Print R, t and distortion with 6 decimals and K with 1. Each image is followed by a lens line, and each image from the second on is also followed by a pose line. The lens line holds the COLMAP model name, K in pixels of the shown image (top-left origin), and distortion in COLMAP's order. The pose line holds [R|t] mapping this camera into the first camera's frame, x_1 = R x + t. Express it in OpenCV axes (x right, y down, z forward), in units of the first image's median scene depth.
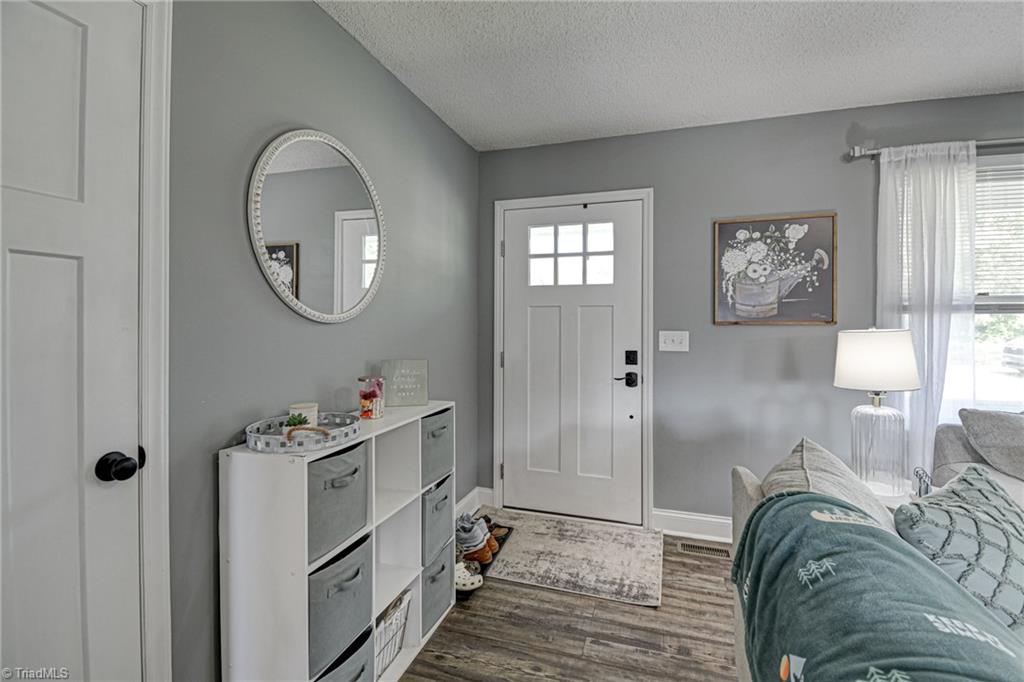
lens RADIAL K [[452.5, 0, 519.3], [0, 452.5, 321.9], [0, 0, 1]] dist [0.030919, -0.027054]
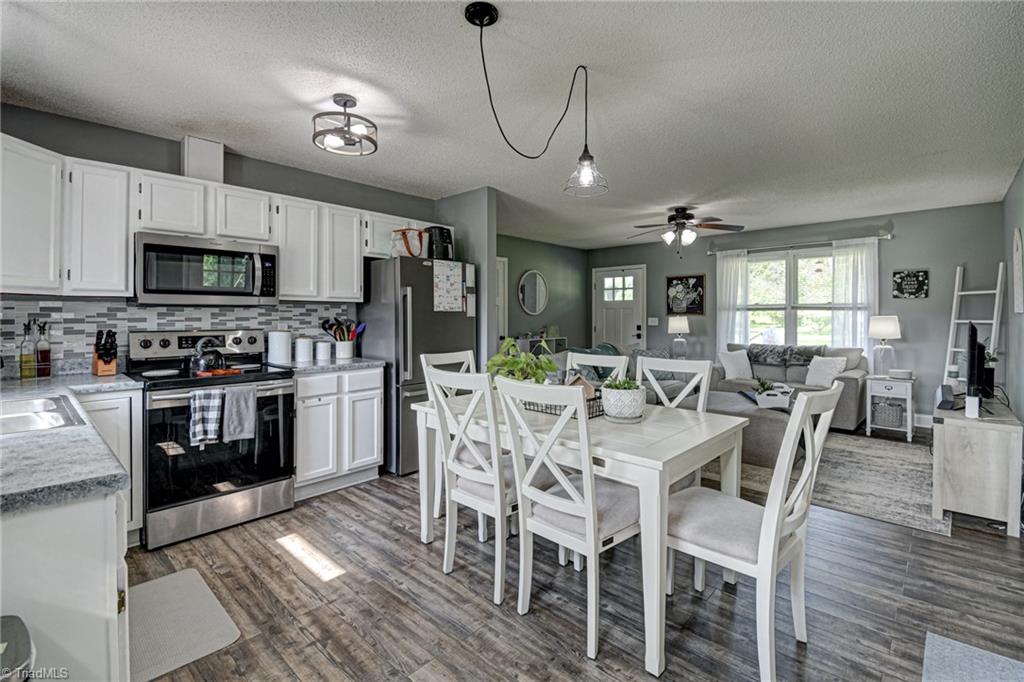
lens RADIAL K [[452.5, 0, 519.3], [0, 452.5, 321.9], [0, 0, 1]] dist [0.030919, -0.027054]
pose [[0.905116, 0.004341, -0.425143, 0.818801], [0.002786, 0.999866, 0.016141, -0.000885], [0.425156, -0.015794, 0.904982, -1.871699]]
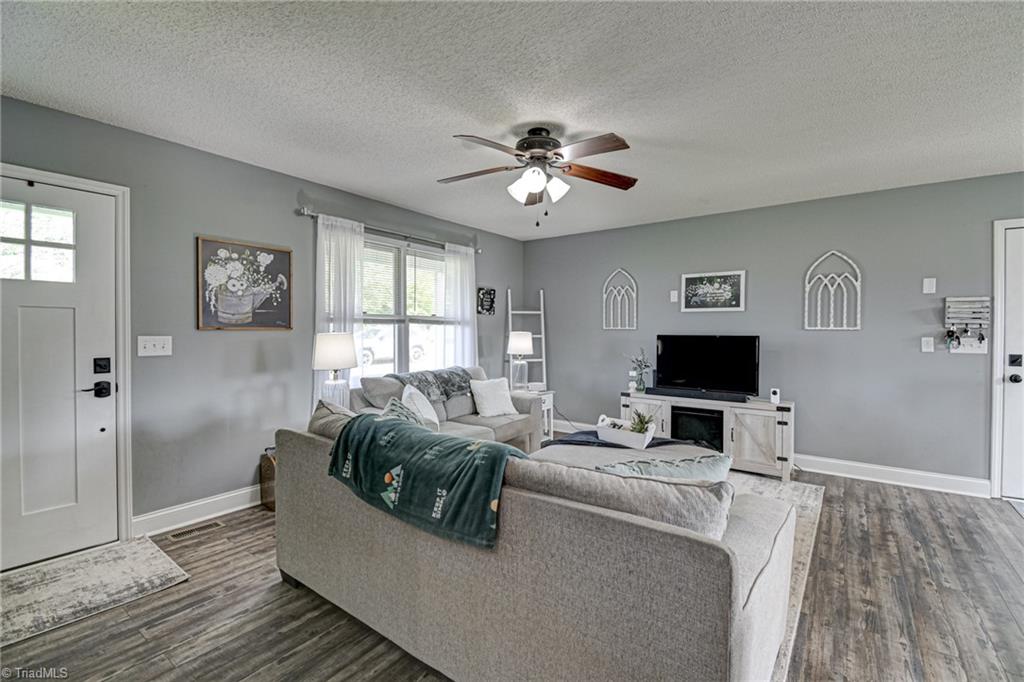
lens RADIAL K [[445.5, 0, 519.6], [0, 445.5, 342.2], [0, 0, 1]] dist [0.024504, -0.020497]
pose [[0.315686, -0.024732, 0.948541, -0.381394], [-0.007116, 0.999570, 0.028431, -0.000569], [-0.948837, -0.015725, 0.315375, -0.097629]]
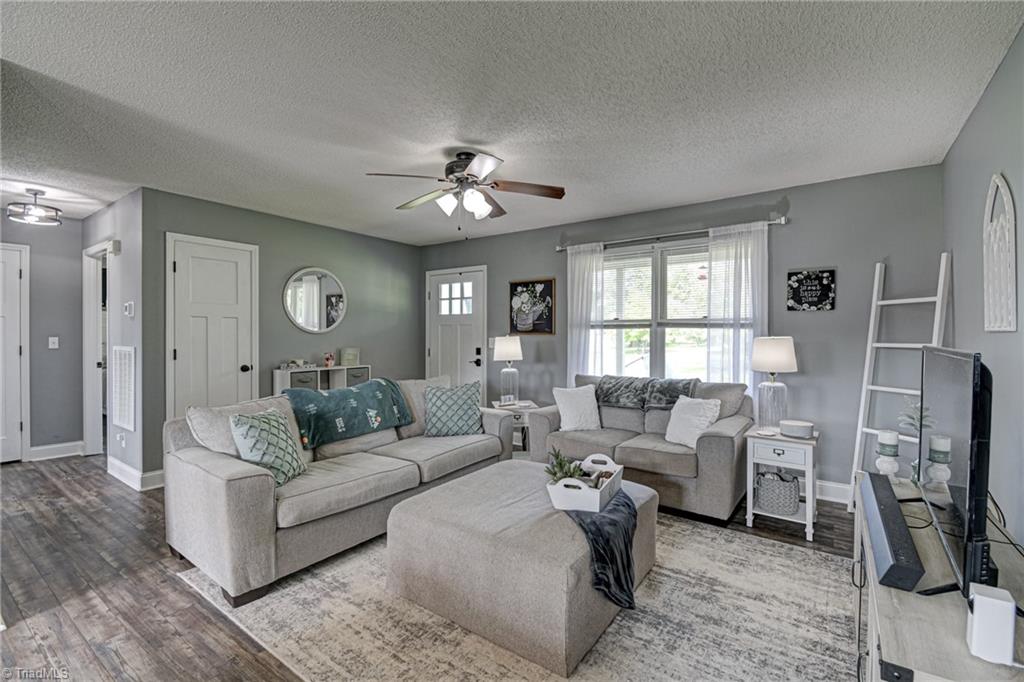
lens RADIAL K [[445.5, 0, 519.6], [0, 445.5, 342.2], [0, 0, 1]] dist [0.024504, -0.020497]
pose [[0.954456, 0.007058, -0.298269, 1.092405], [-0.001562, 0.999825, 0.018661, 0.002638], [0.298348, -0.017345, 0.954299, -0.863269]]
